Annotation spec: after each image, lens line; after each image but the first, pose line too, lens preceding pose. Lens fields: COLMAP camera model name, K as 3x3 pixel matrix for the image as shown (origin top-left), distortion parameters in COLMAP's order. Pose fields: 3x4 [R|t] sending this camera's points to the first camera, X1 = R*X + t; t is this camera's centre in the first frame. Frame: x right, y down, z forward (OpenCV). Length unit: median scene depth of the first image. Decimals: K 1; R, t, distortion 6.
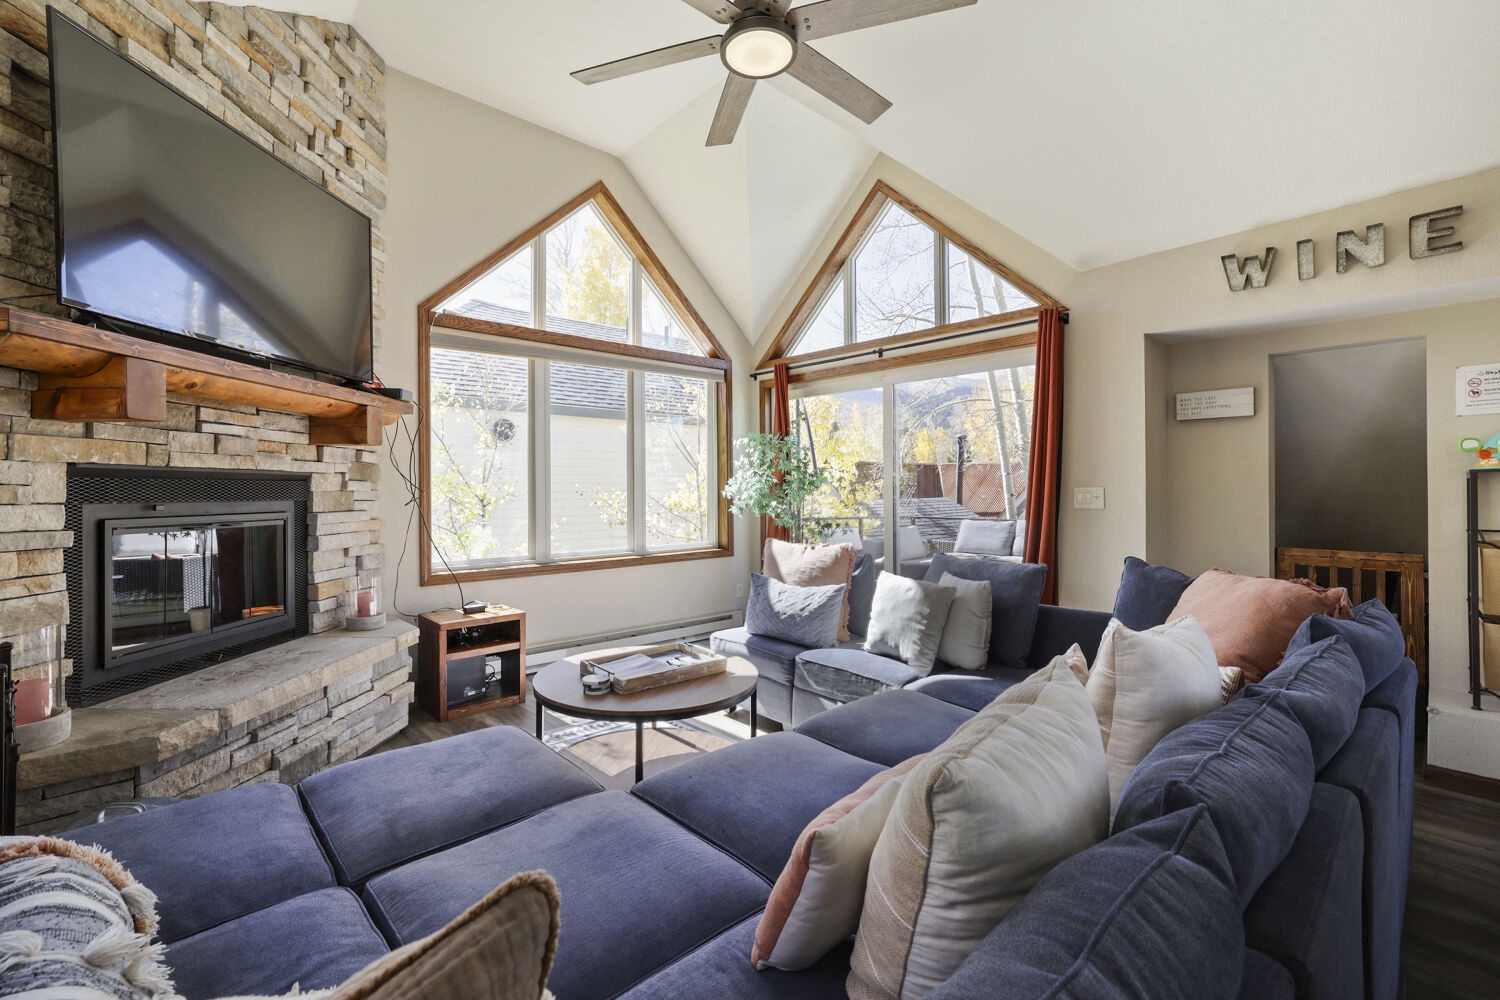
lens RADIAL K [[656.3, 0, 709.5], [0, 656.3, 485.8], [0, 0, 1]] dist [-0.014743, 0.009321]
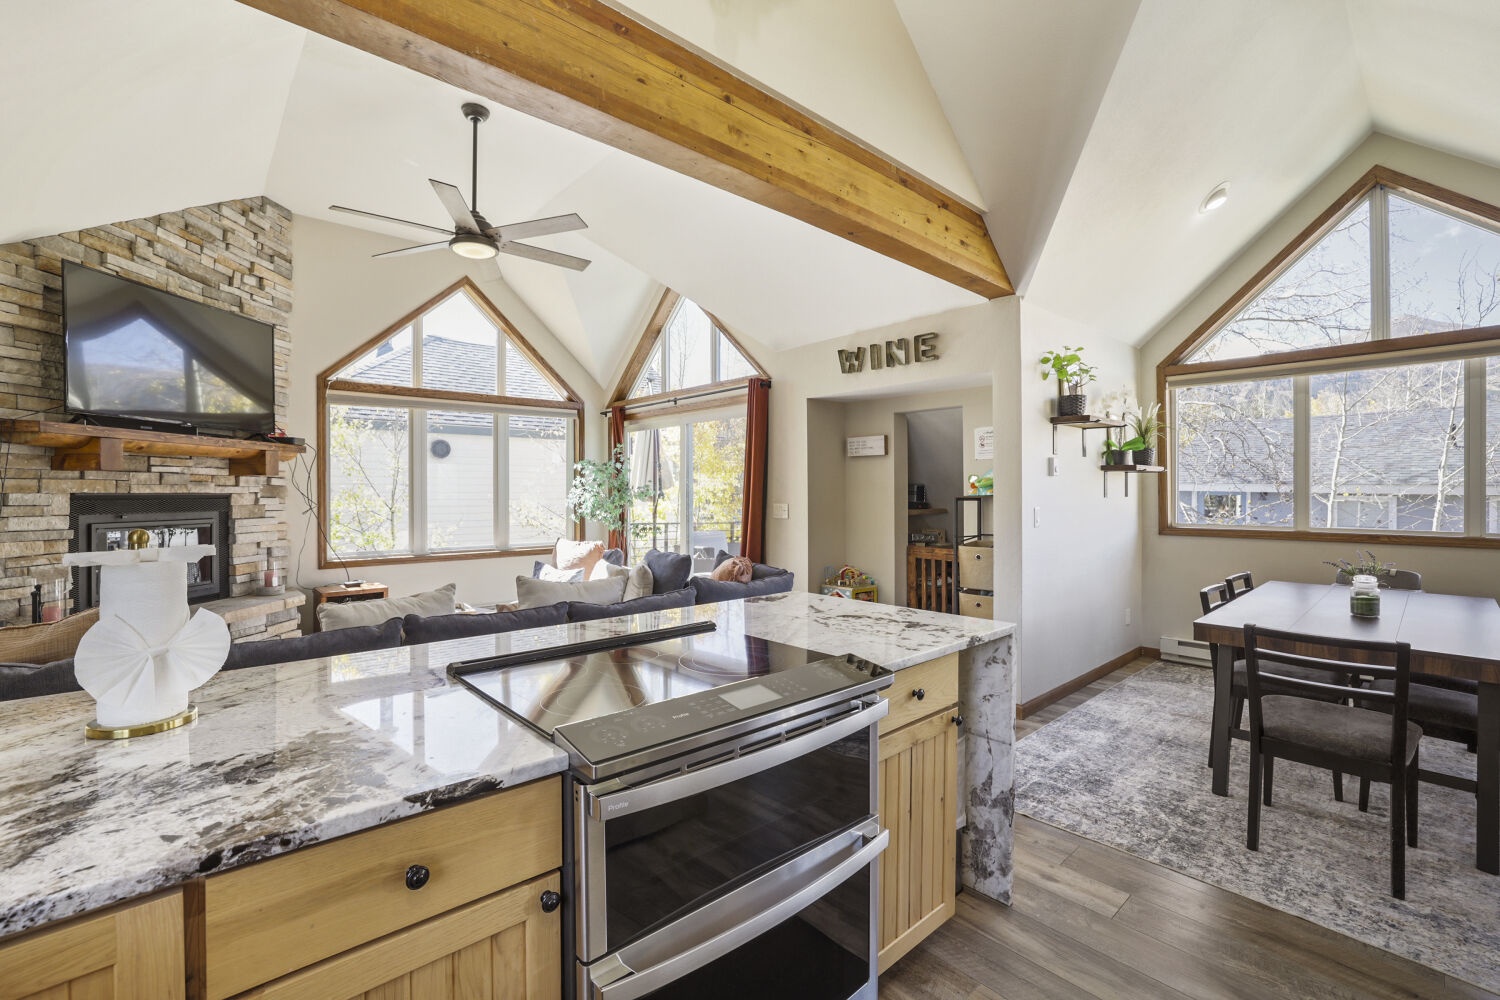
lens RADIAL K [[651.4, 0, 728.3], [0, 651.4, 491.2], [0, 0, 1]] dist [-0.027696, 0.009799]
pose [[0.999990, 0.004255, 0.001623, 0.552175], [-0.004261, 0.999986, 0.003135, -0.034085], [-0.001609, -0.003142, 0.999994, -0.513006]]
